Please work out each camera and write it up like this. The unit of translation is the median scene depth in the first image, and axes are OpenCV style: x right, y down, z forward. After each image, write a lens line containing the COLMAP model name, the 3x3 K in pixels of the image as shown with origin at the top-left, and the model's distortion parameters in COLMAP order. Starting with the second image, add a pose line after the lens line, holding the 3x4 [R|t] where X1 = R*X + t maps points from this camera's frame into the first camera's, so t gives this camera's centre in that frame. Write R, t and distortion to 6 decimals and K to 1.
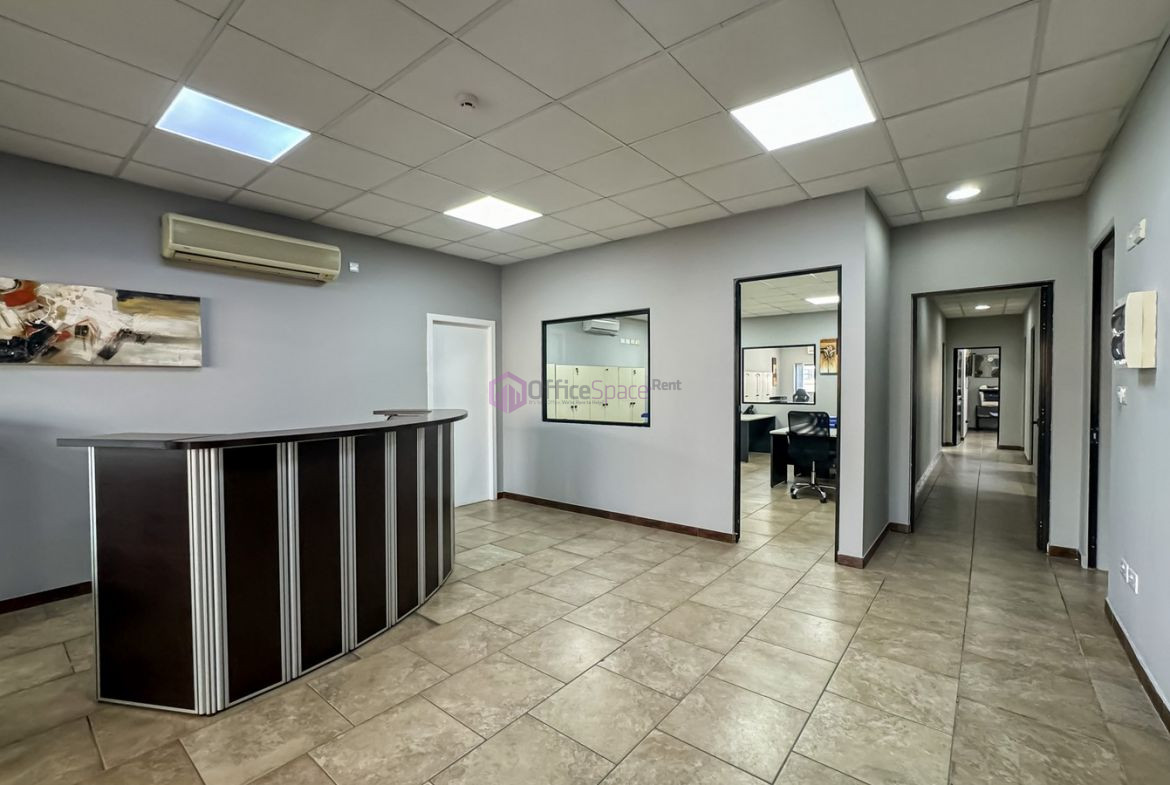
lens RADIAL K [[503.1, 0, 587.0], [0, 503.1, 392.0], [0, 0, 1]] dist [-0.007603, 0.002196]
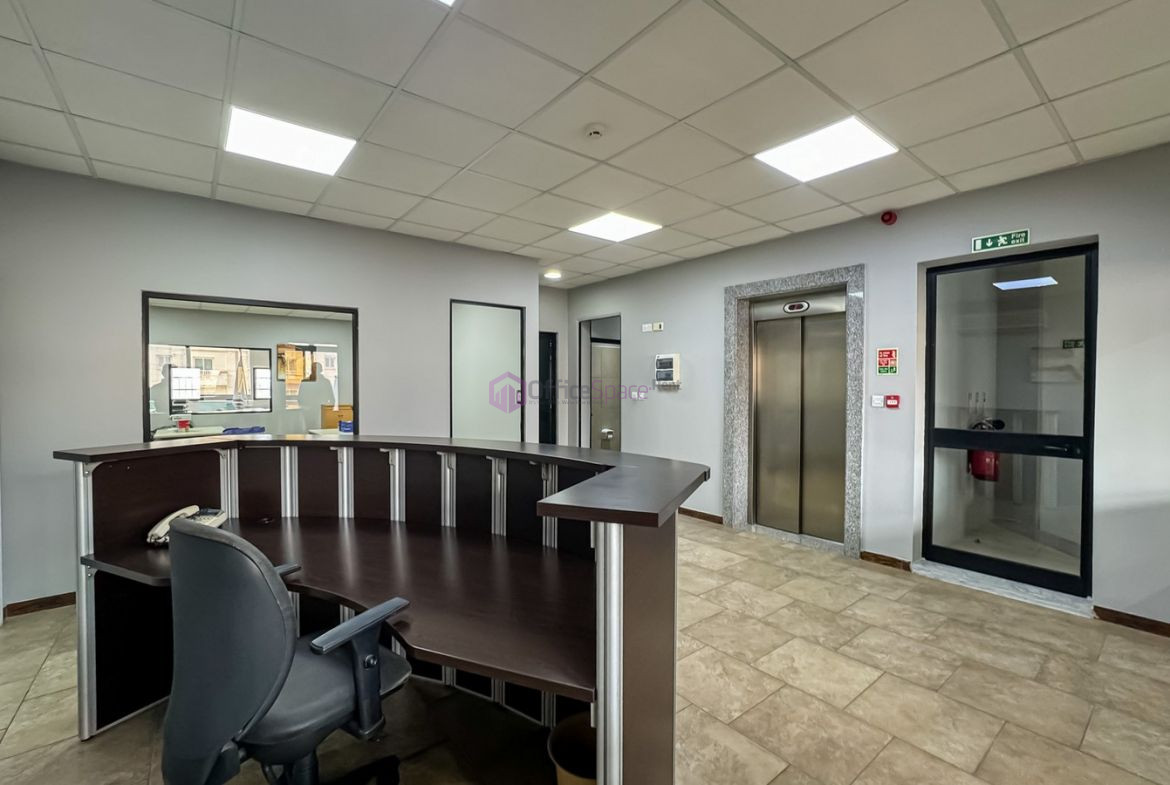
lens RADIAL K [[503.1, 0, 585.1], [0, 503.1, 391.5], [0, 0, 1]] dist [-0.007603, 0.002196]
pose [[0.234719, -0.008627, 0.972025, -0.727533], [0.017827, 0.999831, 0.004569, -0.015667], [-0.971900, 0.016256, 0.234833, 0.436925]]
